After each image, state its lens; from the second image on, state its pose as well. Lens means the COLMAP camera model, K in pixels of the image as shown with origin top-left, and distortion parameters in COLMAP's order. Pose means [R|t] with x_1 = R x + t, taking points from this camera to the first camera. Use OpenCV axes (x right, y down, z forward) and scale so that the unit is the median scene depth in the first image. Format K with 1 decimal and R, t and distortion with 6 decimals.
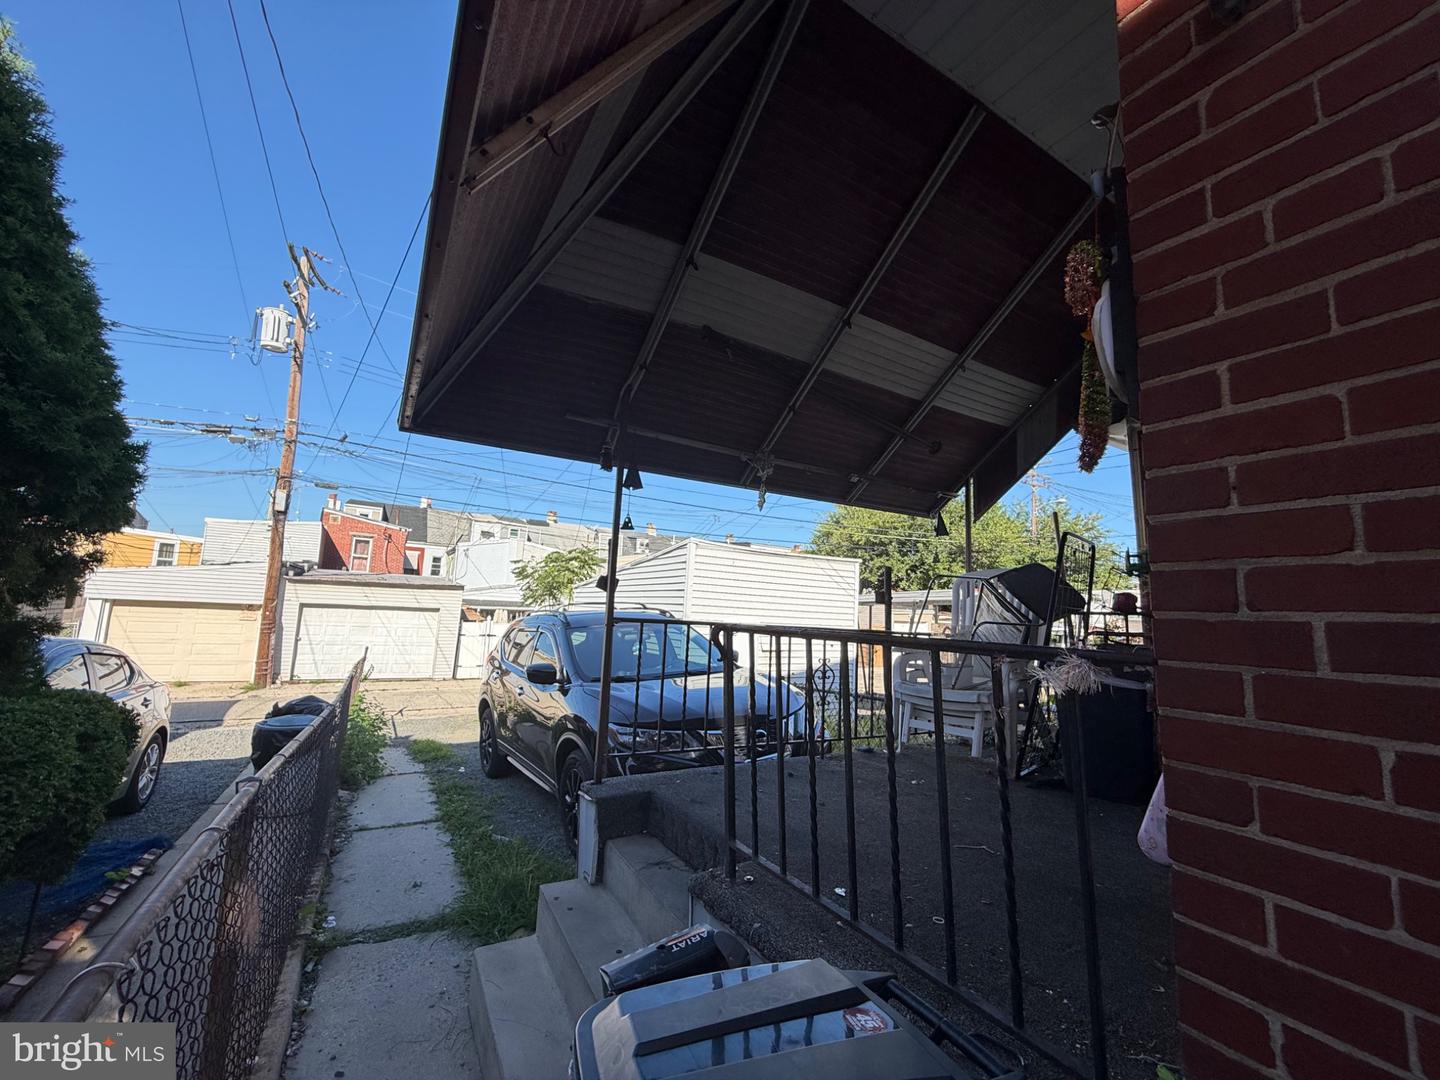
lens RADIAL K [[574.3, 0, 716.9], [0, 574.3, 535.3], [0, 0, 1]] dist [-0.000096, -0.000280]
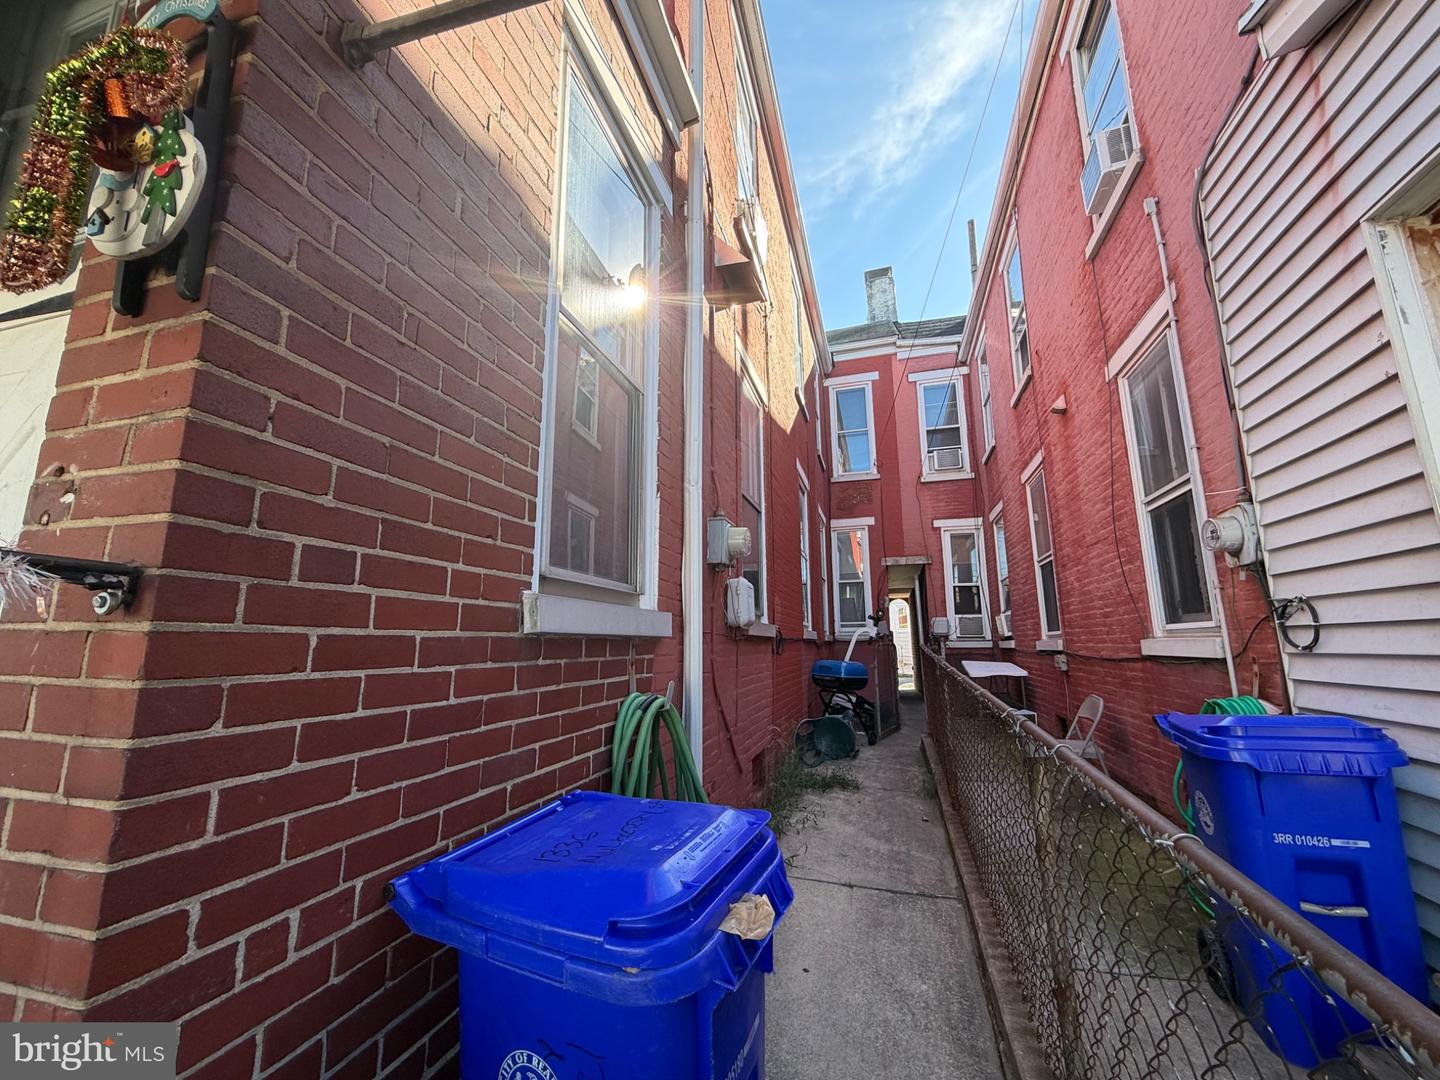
lens RADIAL K [[574.3, 0, 719.7], [0, 574.3, 540.1], [0, 0, 1]] dist [-0.000096, -0.000280]
pose [[-0.698136, 0.092766, 0.709930, -0.513522], [-0.115530, 0.963980, -0.239574, 0.343501], [-0.706582, -0.249274, -0.662272, 1.191076]]
